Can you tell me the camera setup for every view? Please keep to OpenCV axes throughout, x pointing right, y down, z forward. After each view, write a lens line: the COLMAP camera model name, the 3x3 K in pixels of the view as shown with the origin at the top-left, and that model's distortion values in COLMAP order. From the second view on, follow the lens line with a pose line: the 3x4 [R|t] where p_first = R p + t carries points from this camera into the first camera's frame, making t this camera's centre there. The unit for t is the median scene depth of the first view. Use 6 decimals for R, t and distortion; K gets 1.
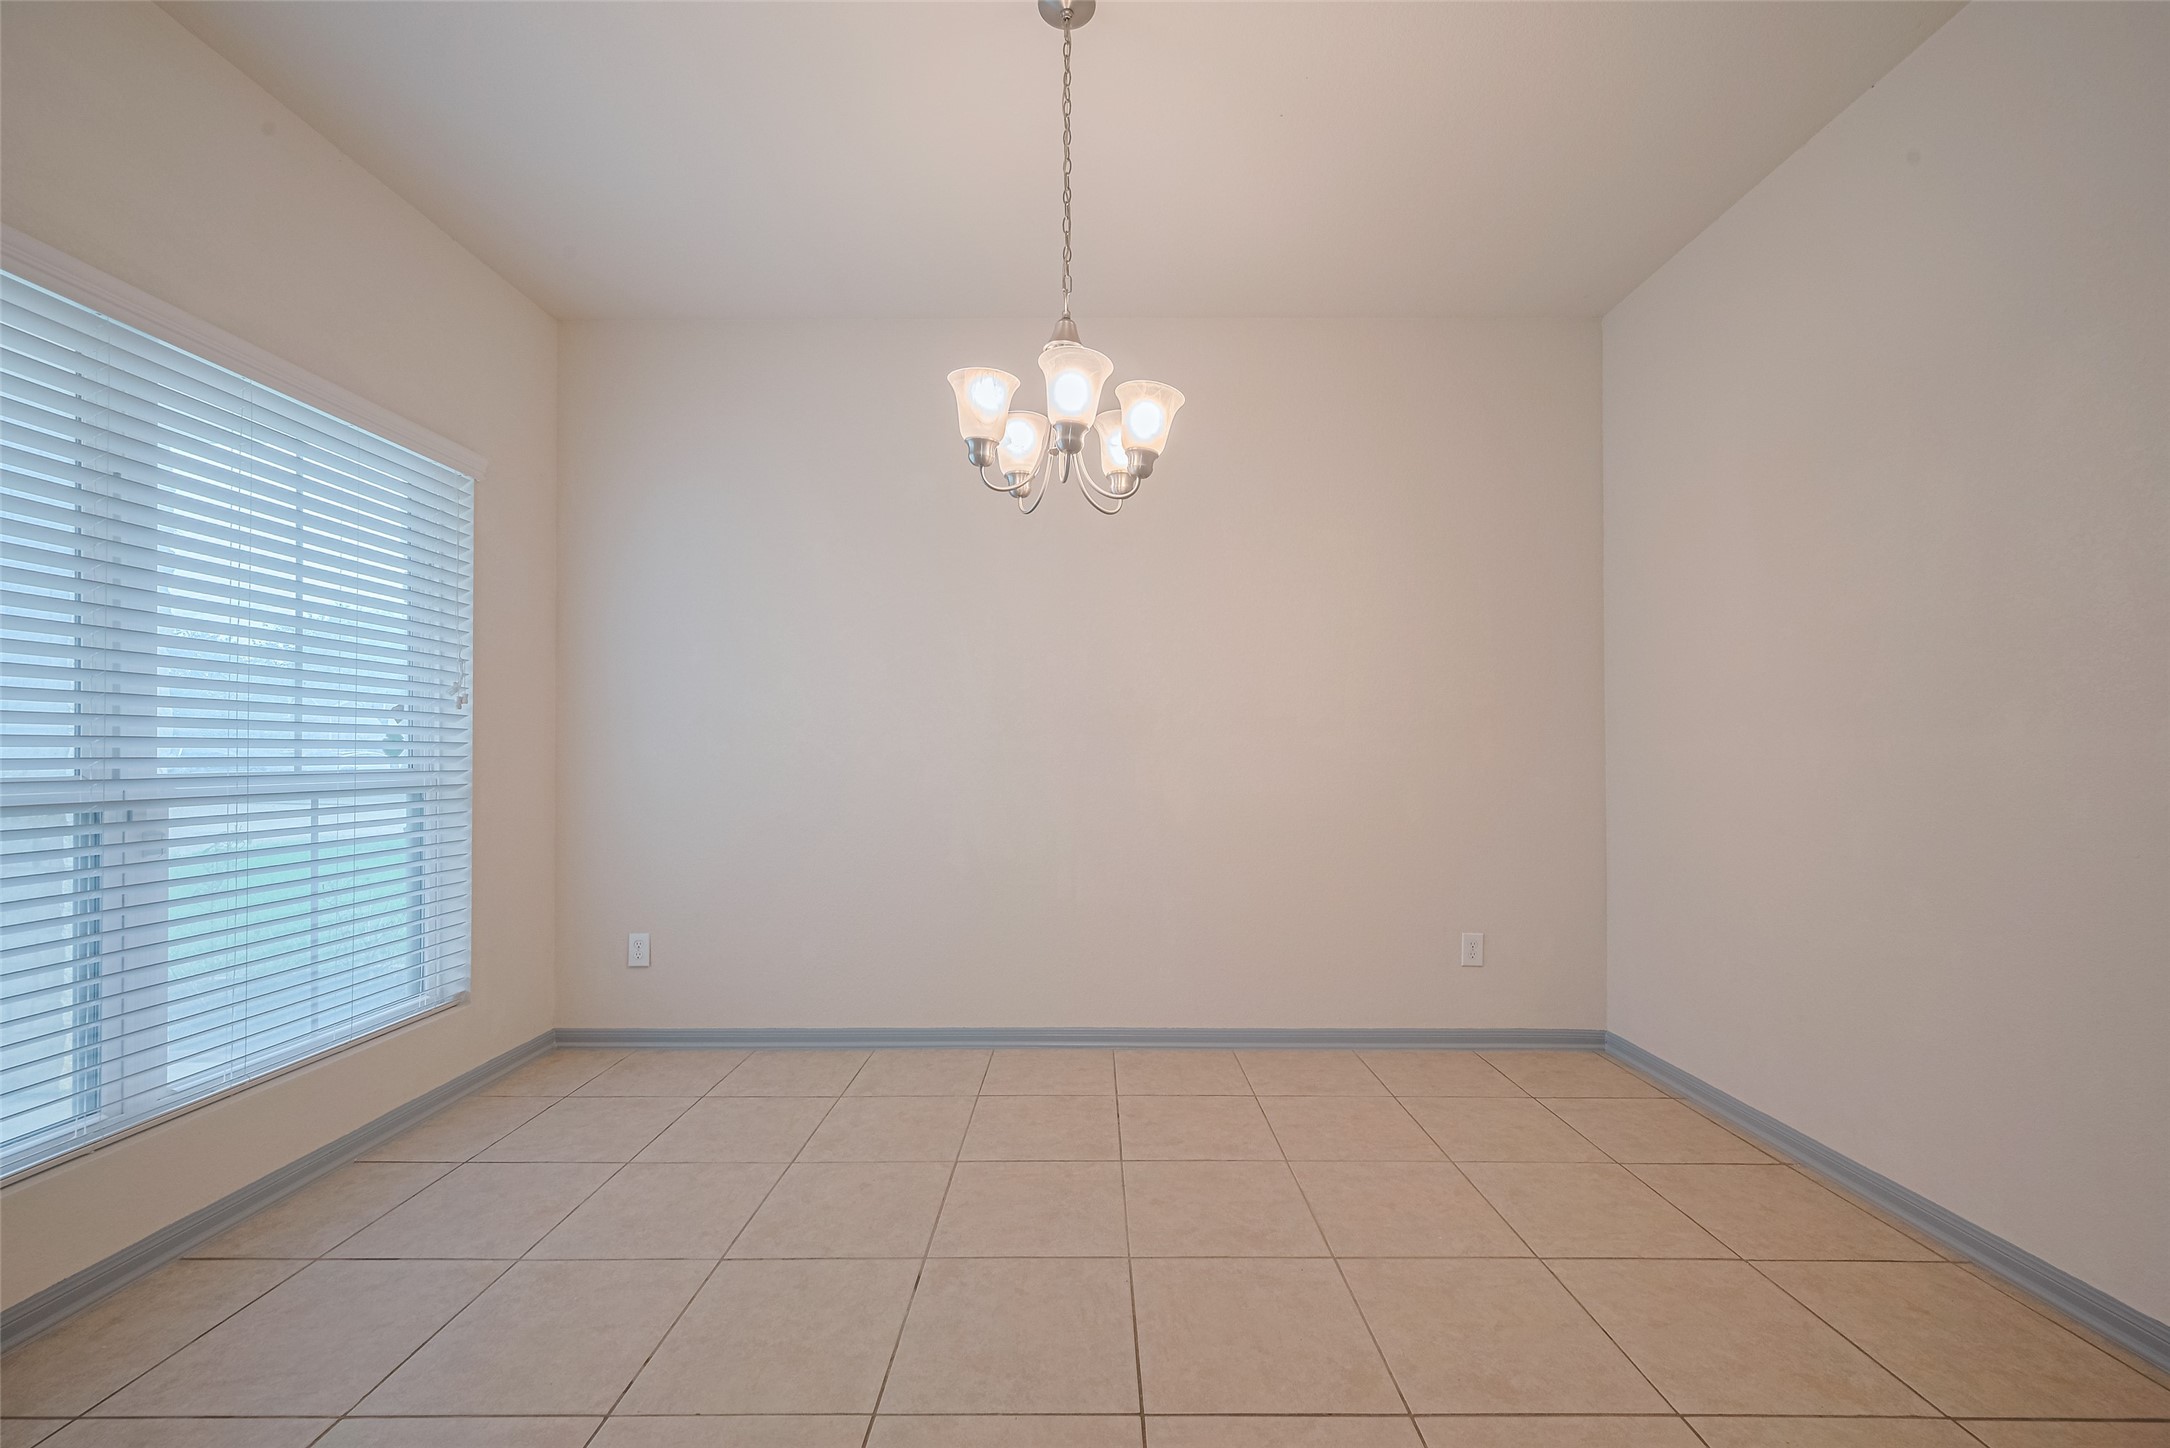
lens RADIAL K [[864.0, 0, 1087.9], [0, 864.0, 745.5], [0, 0, 1]] dist [-0.000787, -0.000865]
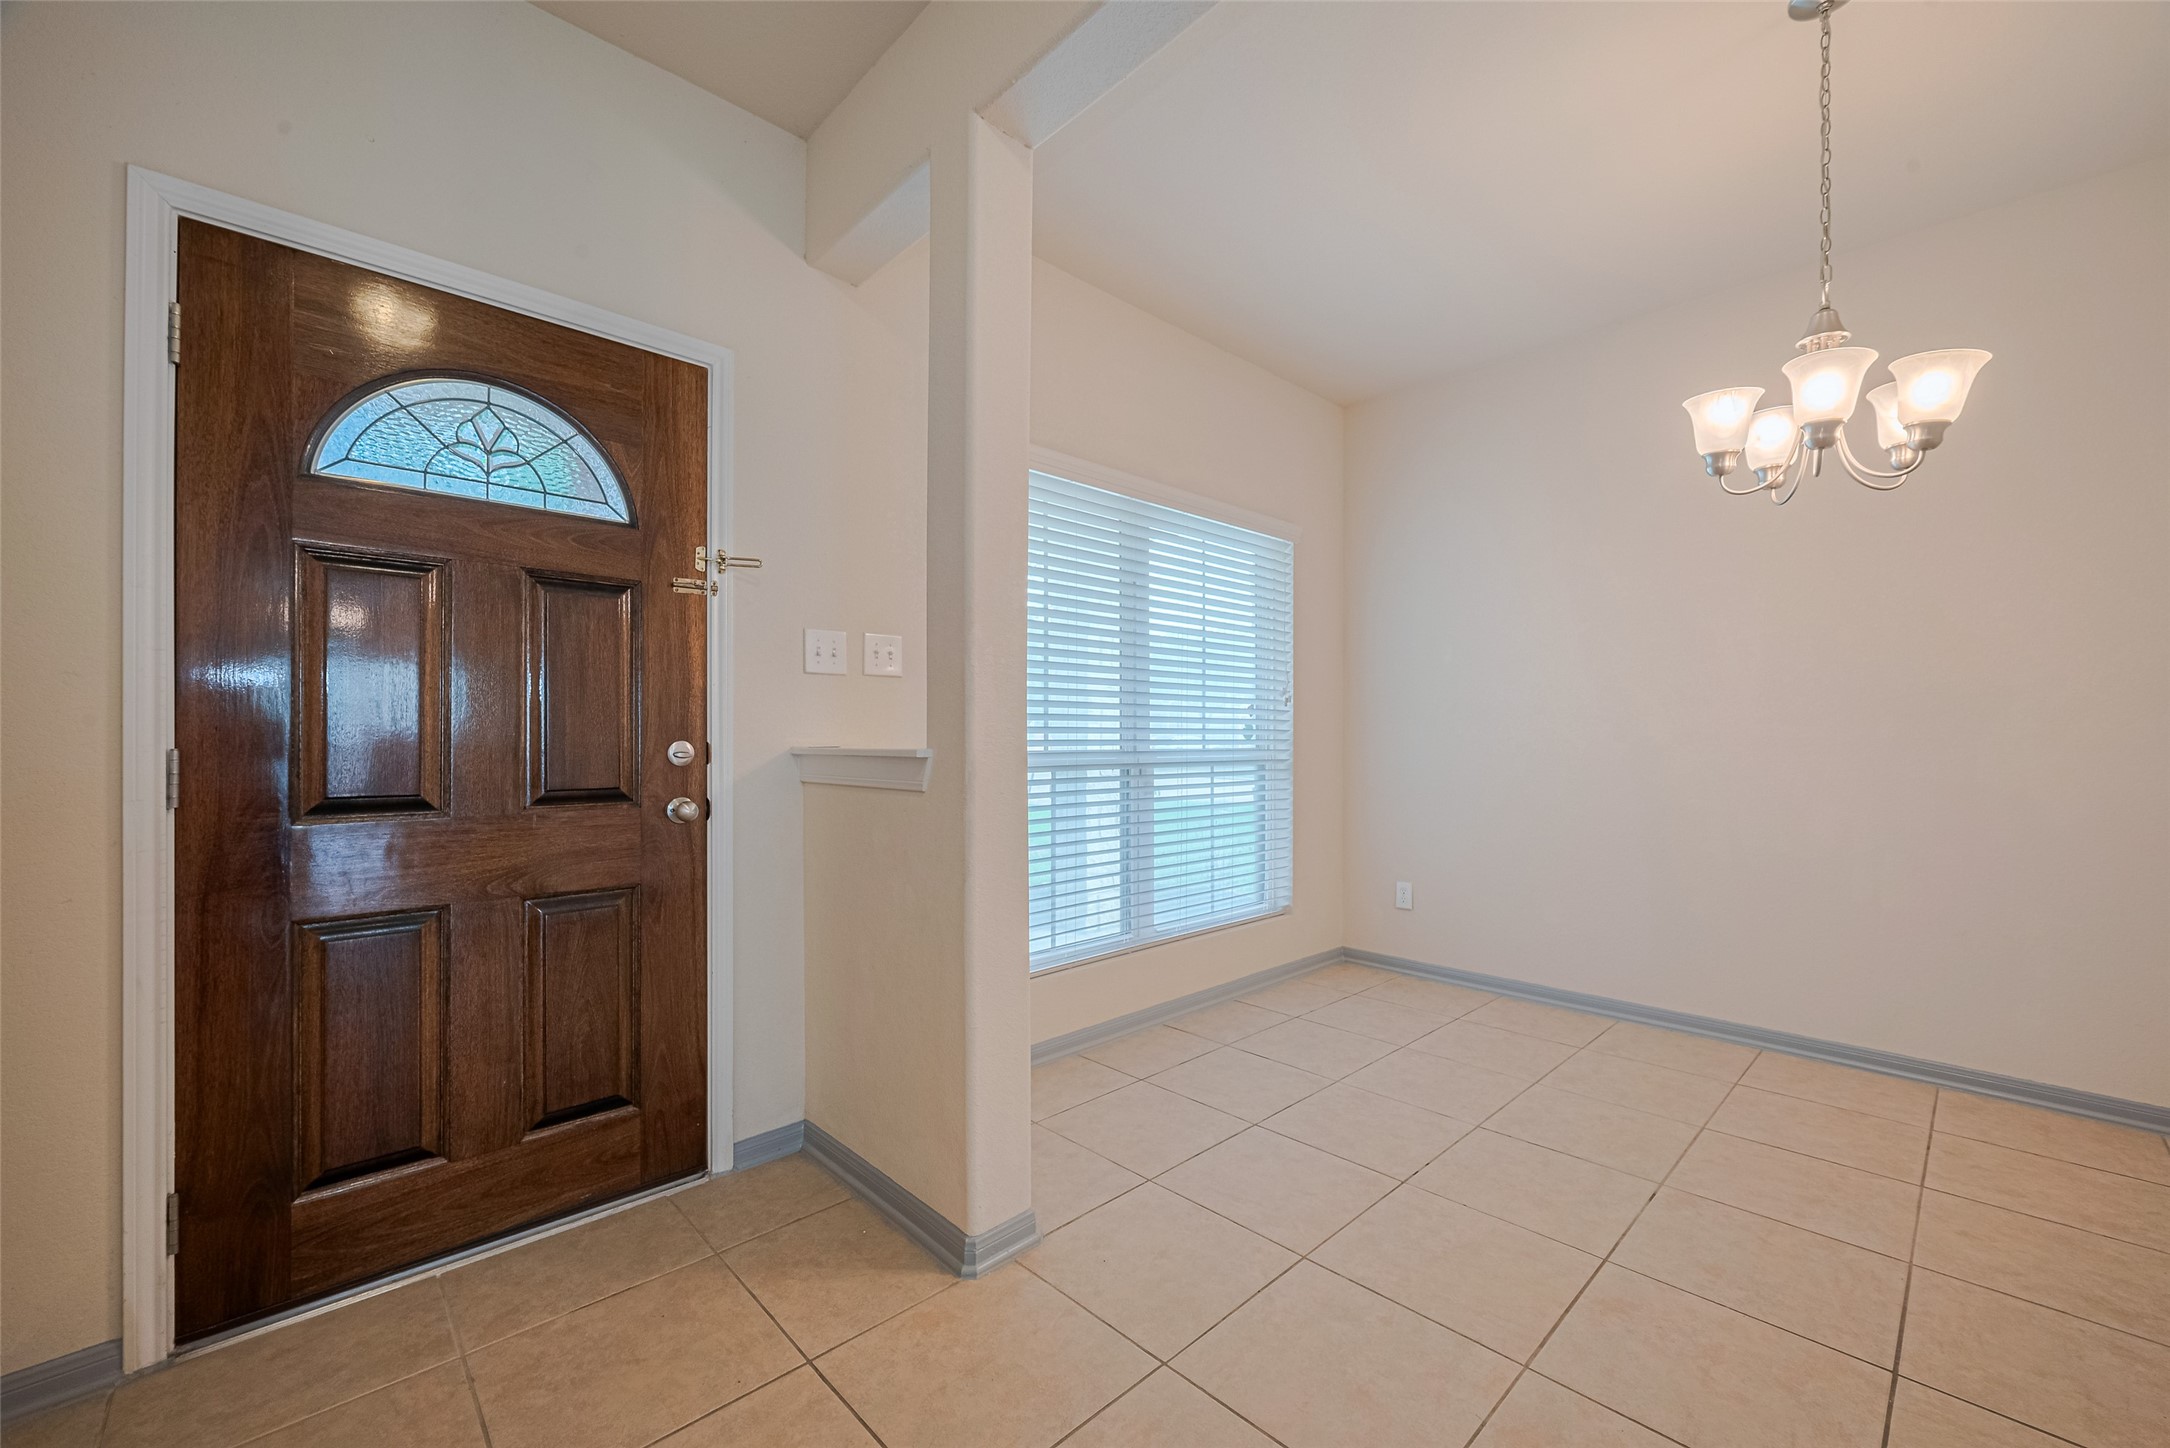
lens RADIAL K [[864.0, 0, 1077.8], [0, 864.0, 734.7], [0, 0, 1]] dist [-0.000787, -0.000865]
pose [[0.685588, 0.000073, -0.727990, 0.088564], [0.003563, 0.999988, 0.003456, -0.002068], [0.727981, -0.004963, 0.685579, -0.265247]]
